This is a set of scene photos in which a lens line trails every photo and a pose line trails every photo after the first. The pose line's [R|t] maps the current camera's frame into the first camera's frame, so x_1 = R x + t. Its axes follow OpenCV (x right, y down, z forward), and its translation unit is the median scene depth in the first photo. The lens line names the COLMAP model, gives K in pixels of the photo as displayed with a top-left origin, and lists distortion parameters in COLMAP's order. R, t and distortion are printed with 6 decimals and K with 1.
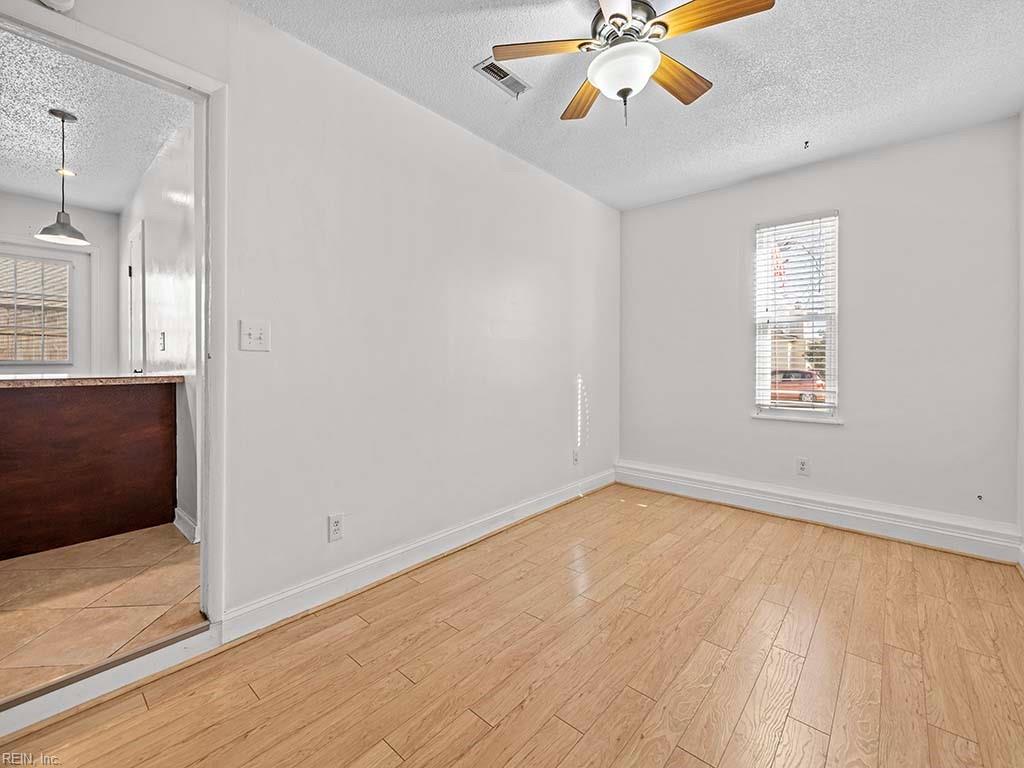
lens RADIAL K [[434.9, 0, 512.3], [0, 434.9, 359.5], [0, 0, 1]] dist [0.000517, 0.000233]
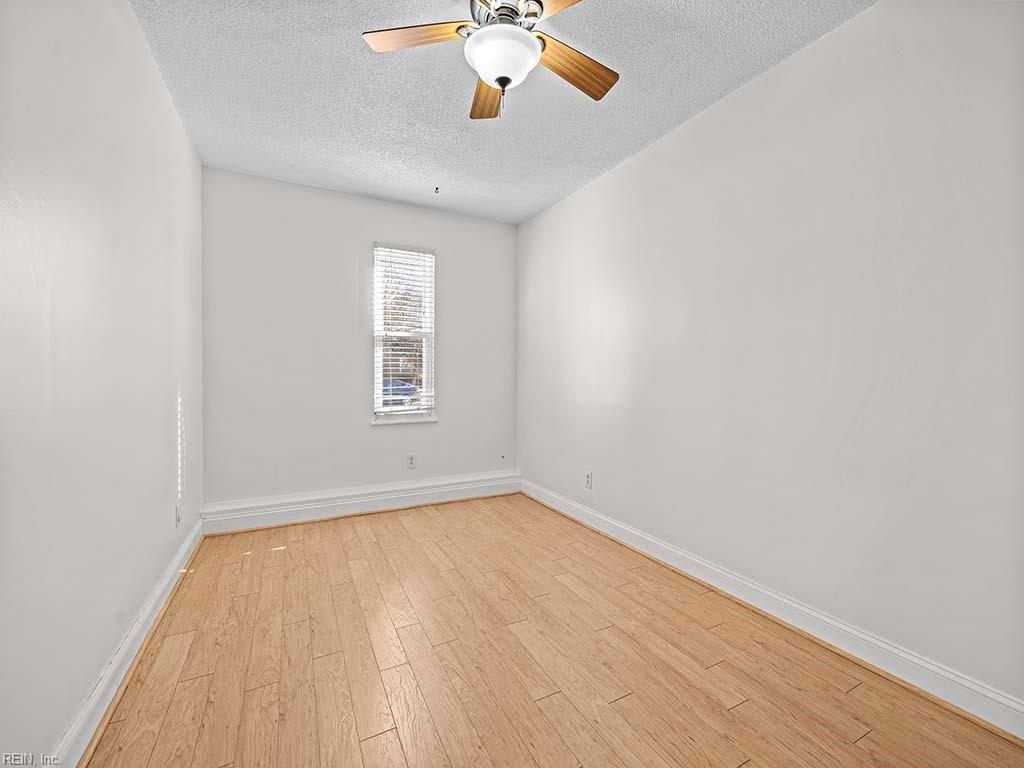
lens RADIAL K [[428.4, 0, 509.0], [0, 428.4, 374.9], [0, 0, 1]] dist [0.000841, 0.000049]
pose [[0.364480, -0.007263, 0.931183, -0.344290], [-0.007254, 0.999917, 0.010639, -0.000822], [-0.931183, -0.010633, 0.364397, 0.370737]]
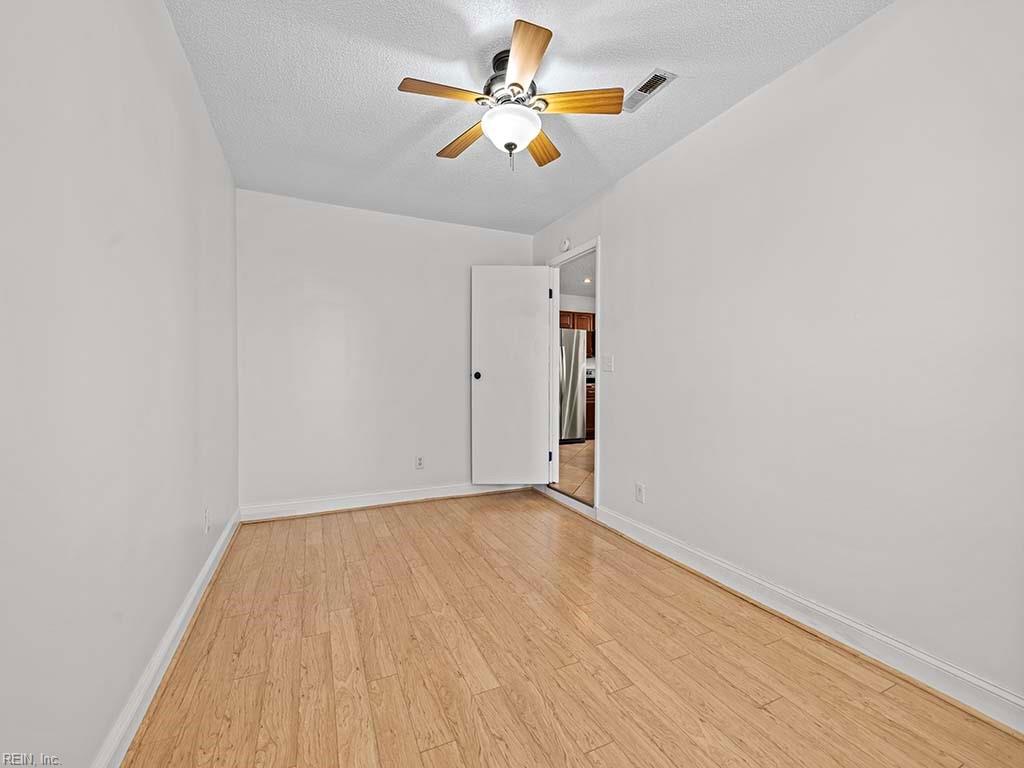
lens RADIAL K [[428.4, 0, 509.0], [0, 428.4, 374.9], [0, 0, 1]] dist [0.000841, 0.000049]
pose [[-0.405137, -0.011740, -0.914181, 0.761687], [-0.000777, 0.999922, -0.012497, 0.010304], [0.914256, -0.004353, -0.405114, 0.842466]]
